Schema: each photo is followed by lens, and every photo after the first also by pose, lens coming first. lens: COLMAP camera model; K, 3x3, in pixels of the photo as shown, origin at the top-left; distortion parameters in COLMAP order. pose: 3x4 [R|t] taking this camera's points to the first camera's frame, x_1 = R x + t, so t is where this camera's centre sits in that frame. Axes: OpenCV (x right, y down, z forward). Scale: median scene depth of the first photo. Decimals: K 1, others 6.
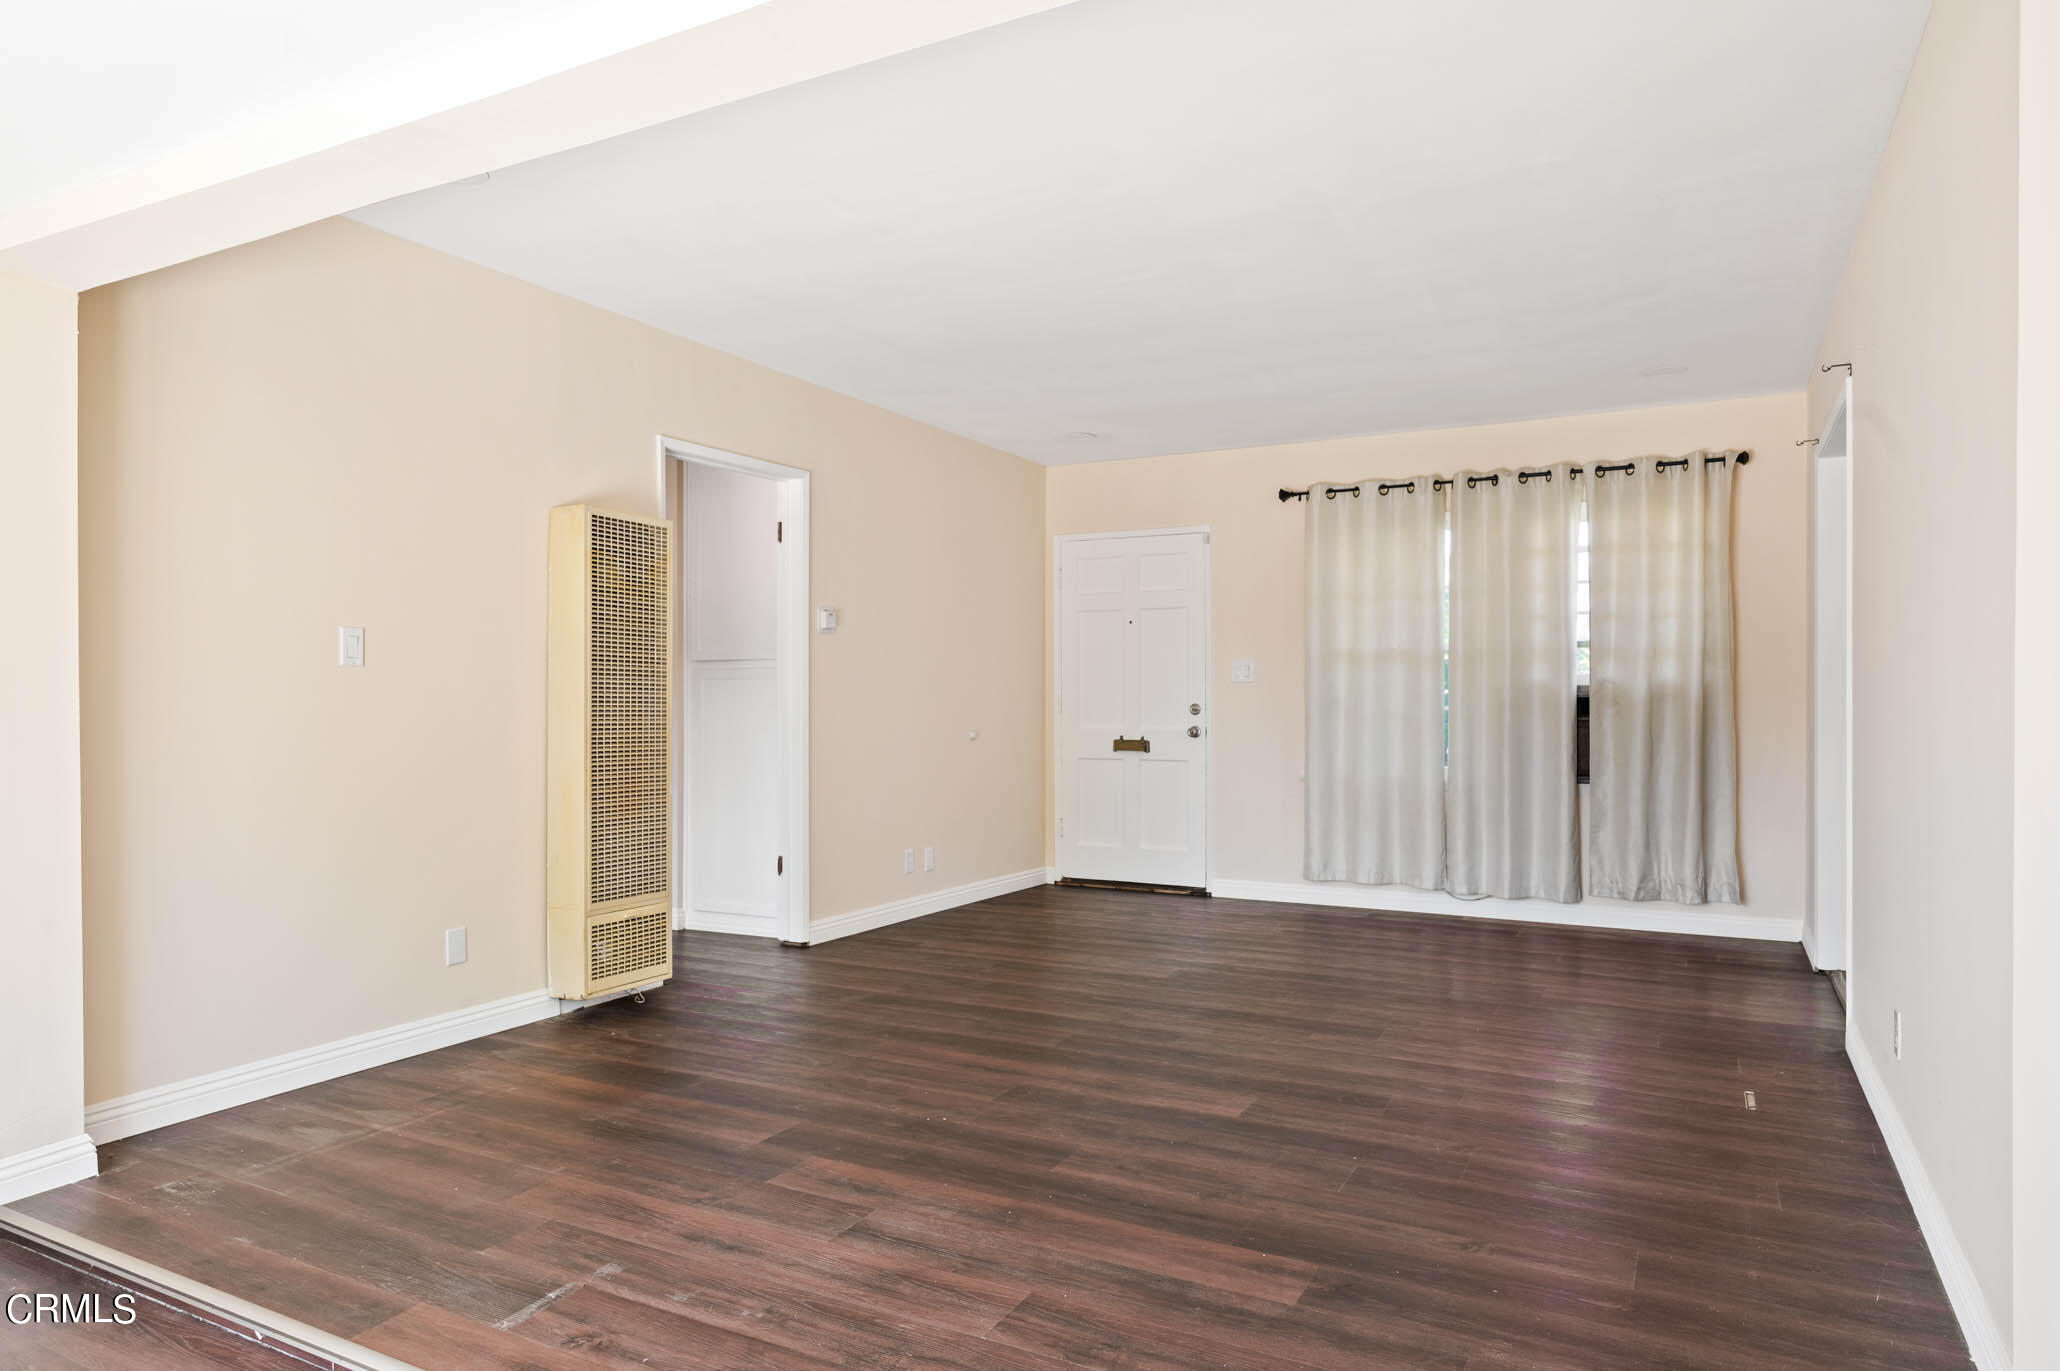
lens RADIAL K [[1248.3, 0, 1017.4], [0, 1248.3, 704.8], [0, 0, 1]] dist [0.000986, -0.000406]
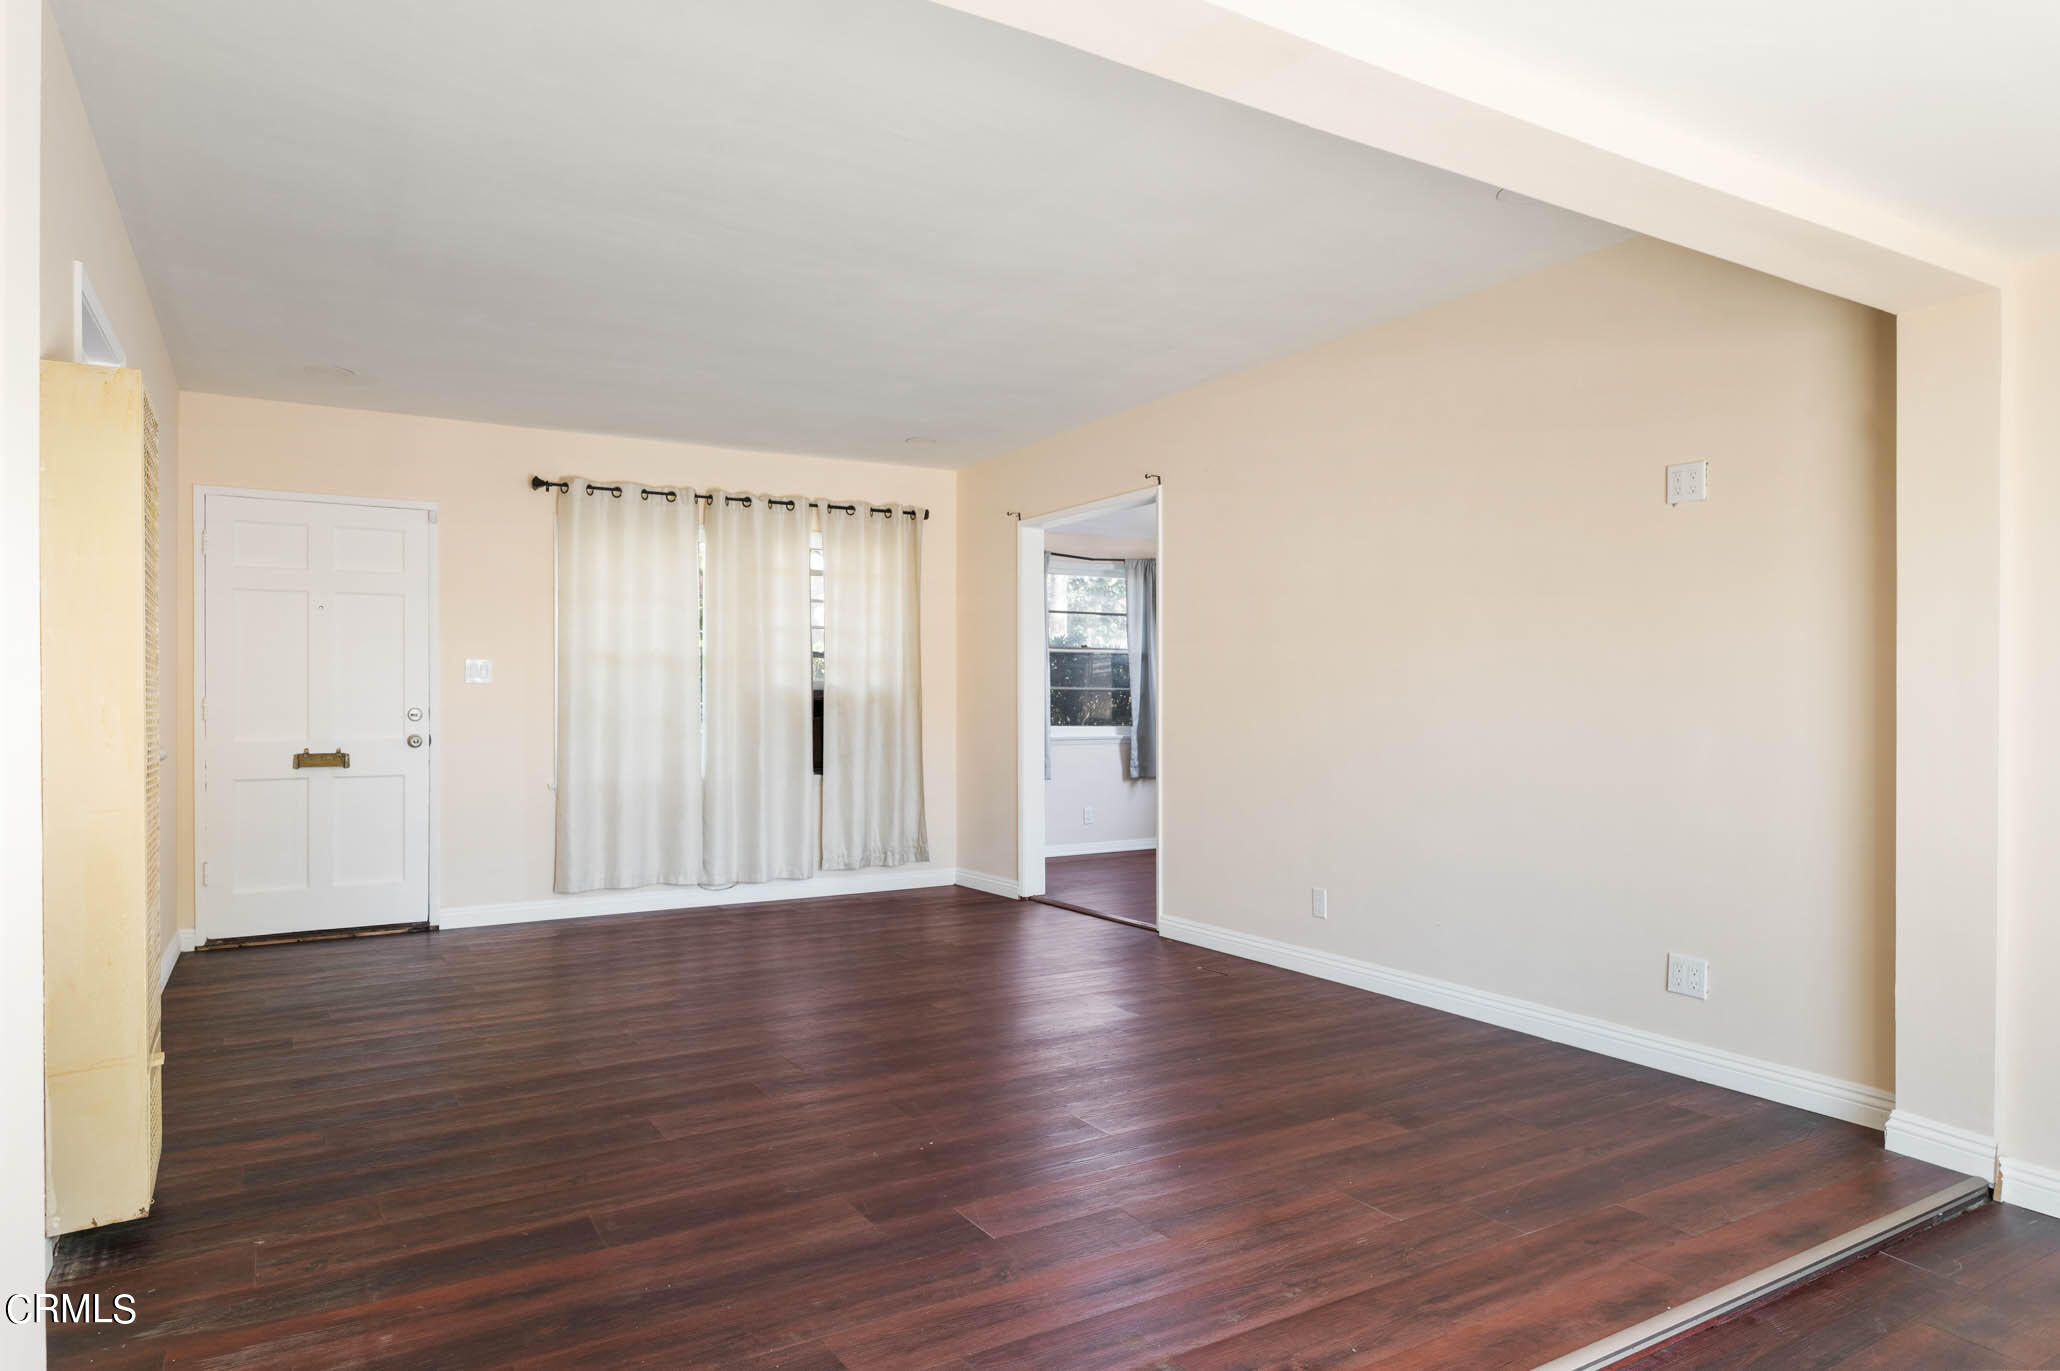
lens RADIAL K [[1248.3, 0, 1017.4], [0, 1248.3, 704.8], [0, 0, 1]] dist [0.000986, -0.000406]
pose [[0.514204, -0.002712, 0.857664, -0.459062], [0.005466, 0.999985, -0.000115, -0.000838], [-0.857651, 0.004747, 0.514211, 0.248436]]
